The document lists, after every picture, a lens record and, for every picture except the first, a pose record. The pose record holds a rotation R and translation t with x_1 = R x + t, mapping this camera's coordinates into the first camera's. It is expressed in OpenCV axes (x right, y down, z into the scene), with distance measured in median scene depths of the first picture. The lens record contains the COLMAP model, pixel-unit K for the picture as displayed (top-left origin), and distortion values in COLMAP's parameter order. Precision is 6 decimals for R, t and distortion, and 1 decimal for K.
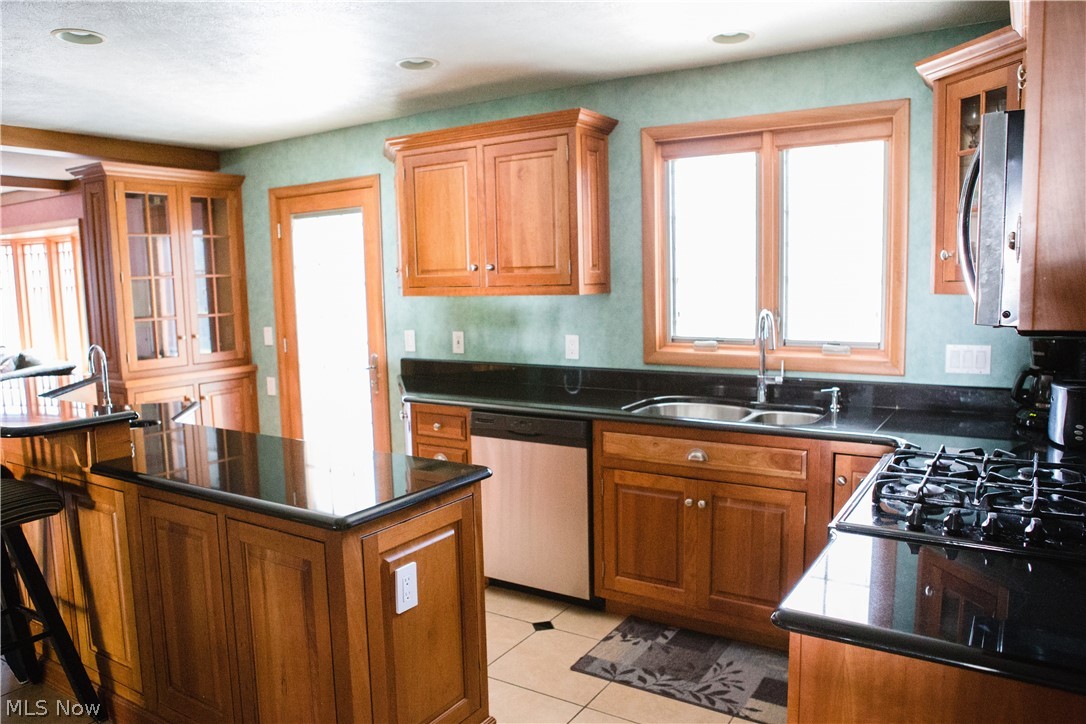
lens RADIAL K [[784.2, 0, 547.2], [0, 784.2, 365.5], [0, 0, 1]] dist [-0.126803, 0.092321]
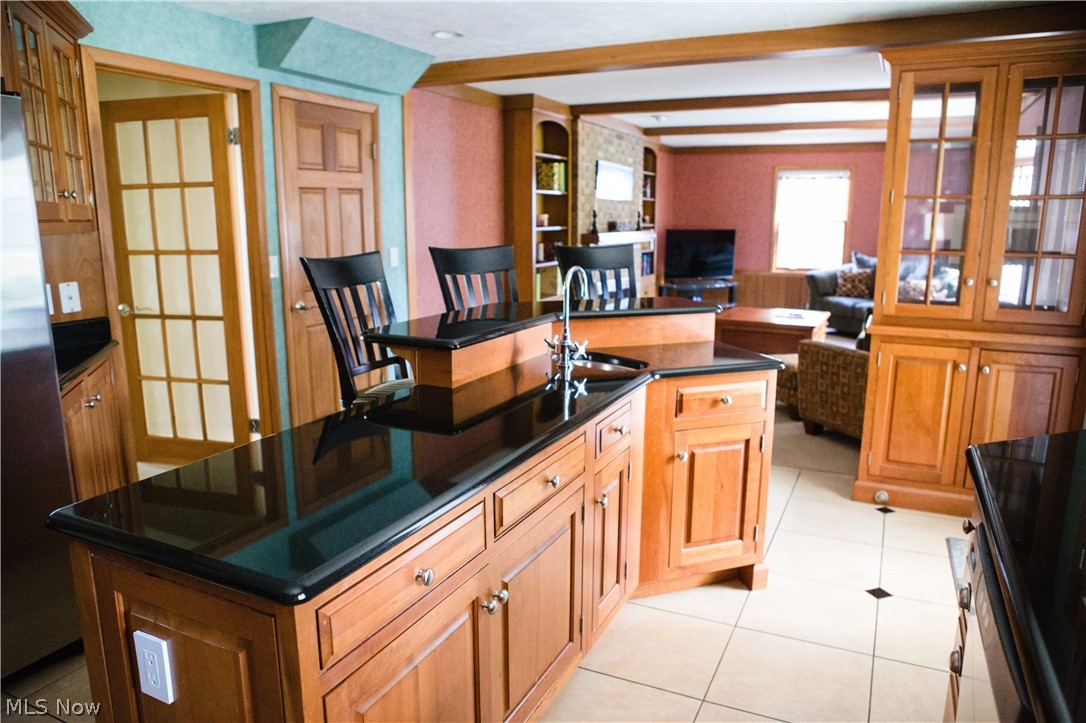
lens RADIAL K [[744.5, 0, 542.3], [0, 744.5, 365.5], [0, 0, 1]] dist [-0.108945, 0.069800]
pose [[0.108806, 0.218112, -0.969839, 0.214370], [-0.116067, 0.971746, 0.205519, -0.069902], [0.987264, 0.090205, 0.131047, 0.669586]]
